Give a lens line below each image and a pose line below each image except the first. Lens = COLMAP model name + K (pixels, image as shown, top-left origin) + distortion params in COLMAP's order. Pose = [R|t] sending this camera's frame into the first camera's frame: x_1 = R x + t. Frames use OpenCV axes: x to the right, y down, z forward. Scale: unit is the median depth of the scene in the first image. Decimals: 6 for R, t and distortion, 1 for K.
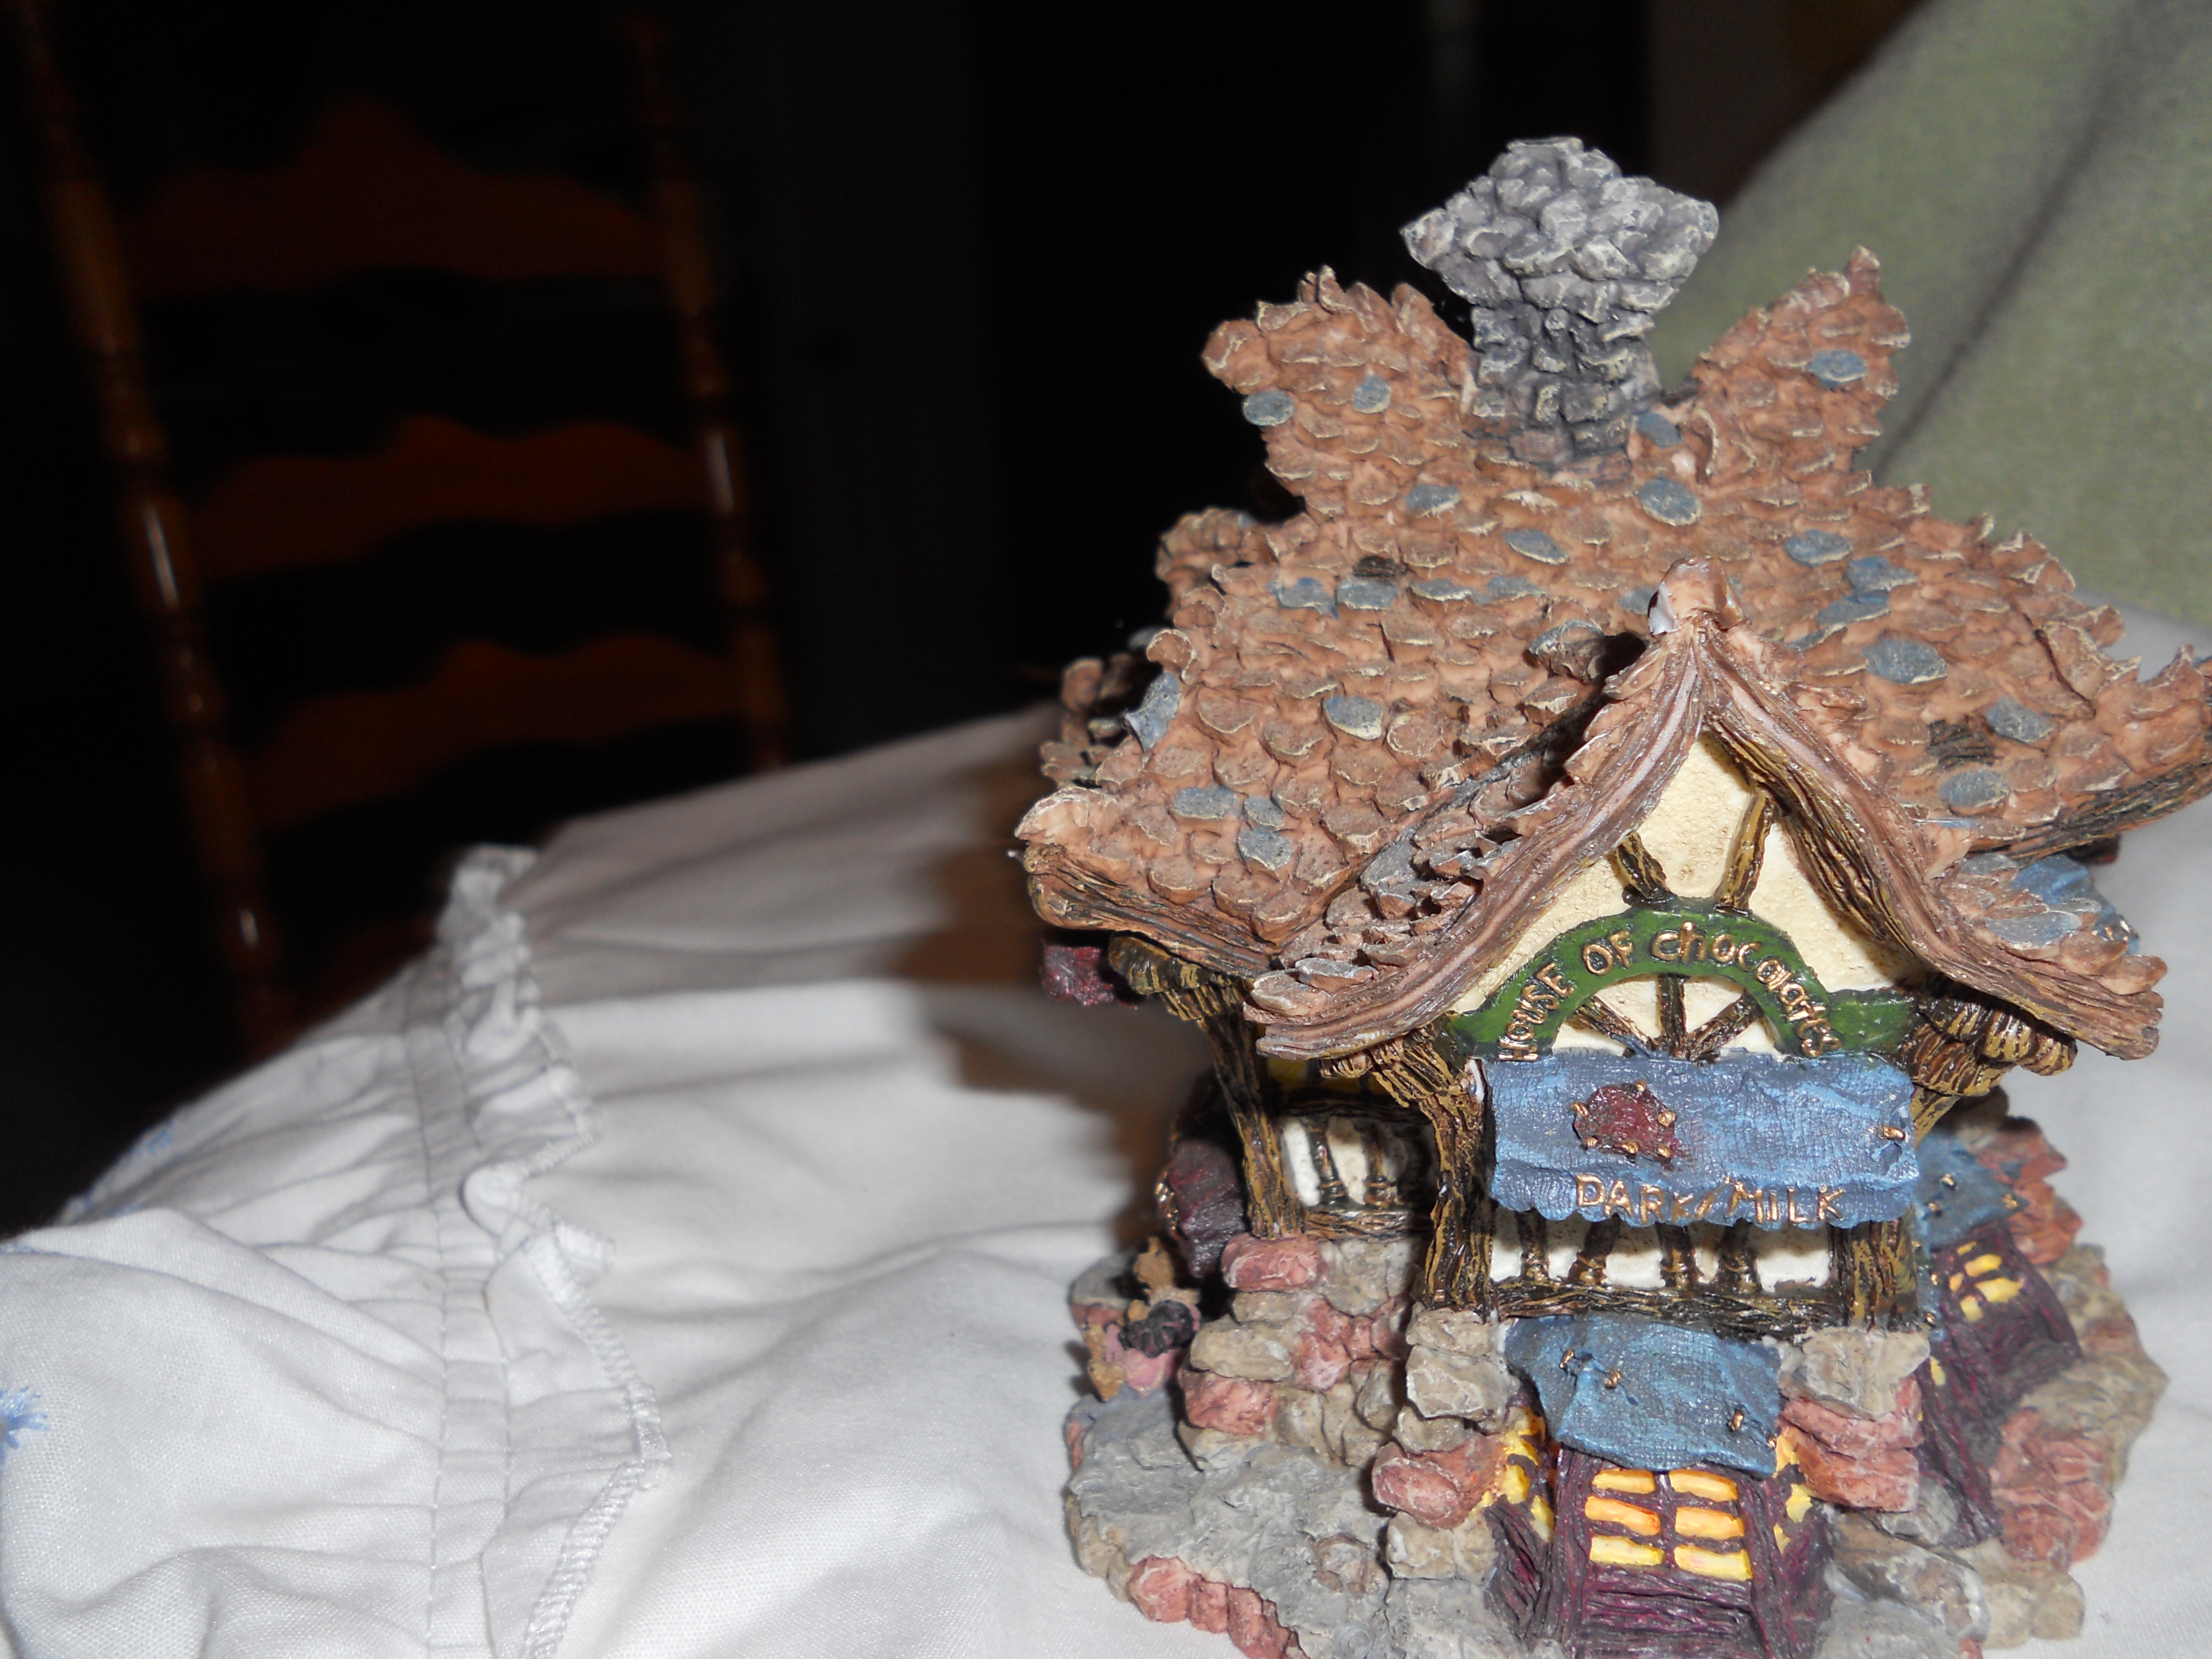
lens RADIAL K [[1923.2, 0, 1091.5], [0, 1923.2, 841.8], [0, 0, 1]] dist [-0.001112, -0.003920]
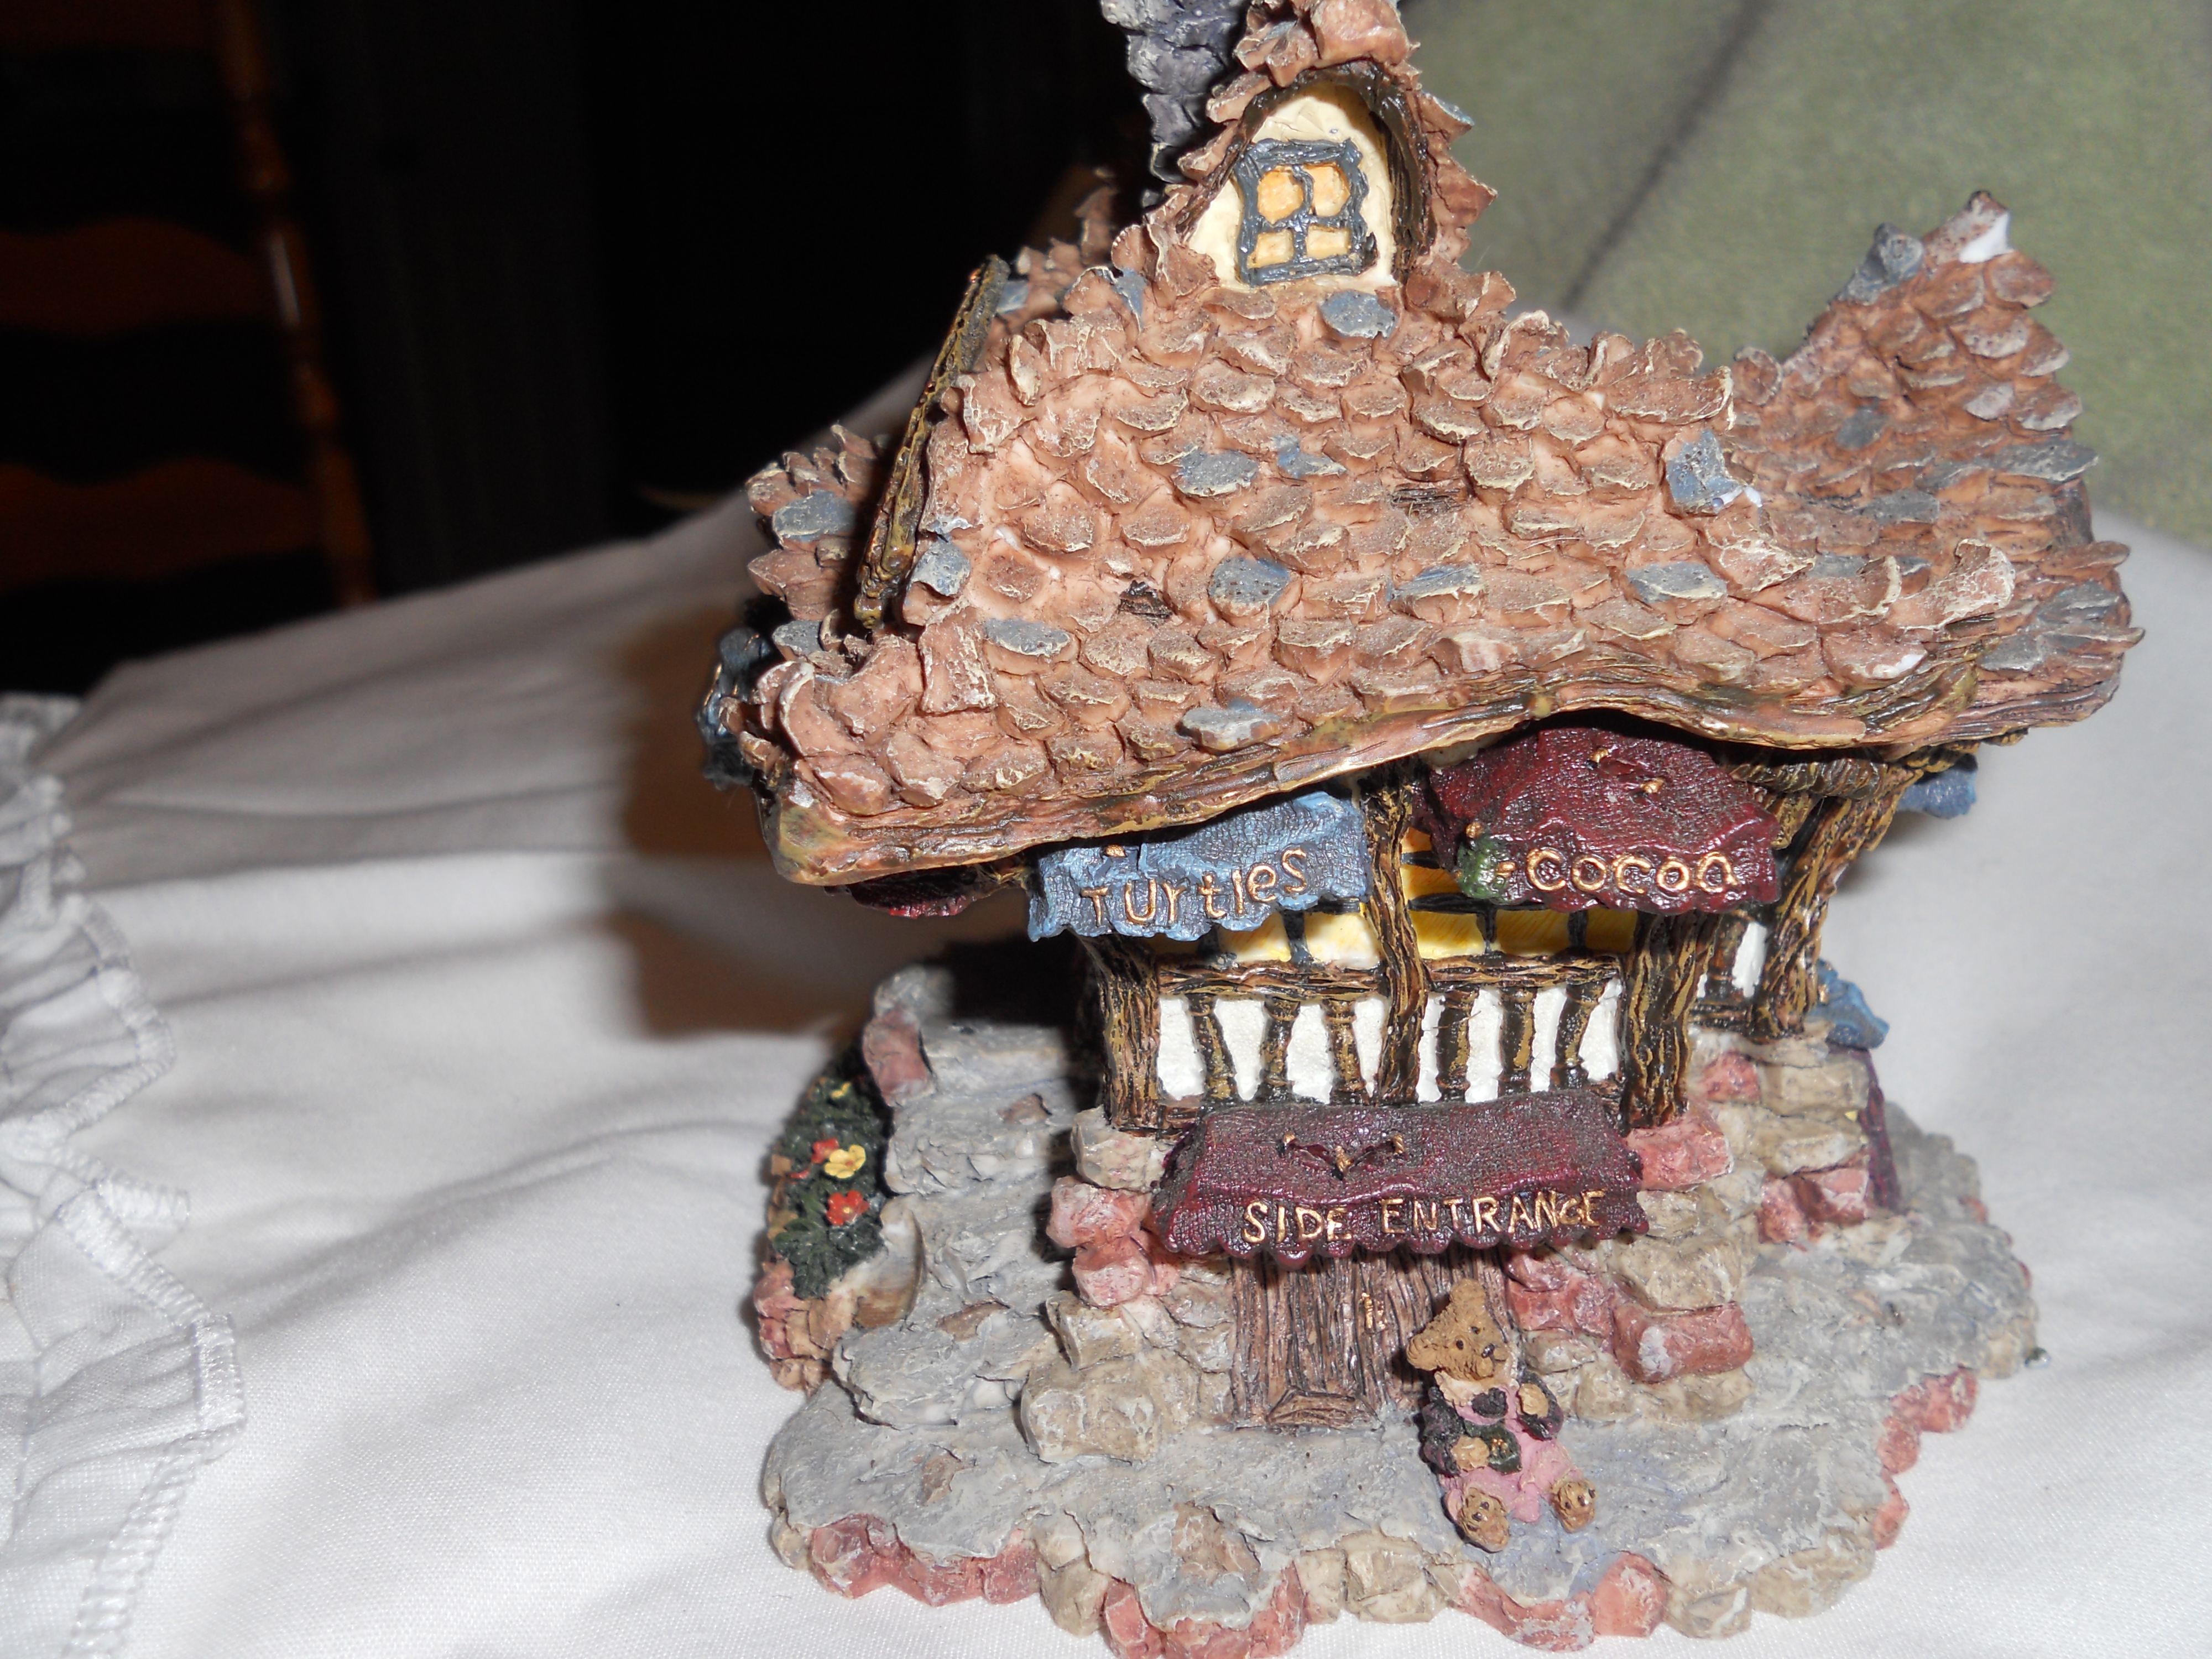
lens RADIAL K [[1923.2, 0, 1105.4], [0, 1923.2, 805.7], [0, 0, 1]] dist [-0.001112, -0.003920]
pose [[0.979165, -0.026845, 0.201284, -0.024280], [0.013317, 0.997578, 0.068265, -0.001051], [-0.202629, -0.064162, 0.977151, 0.113453]]
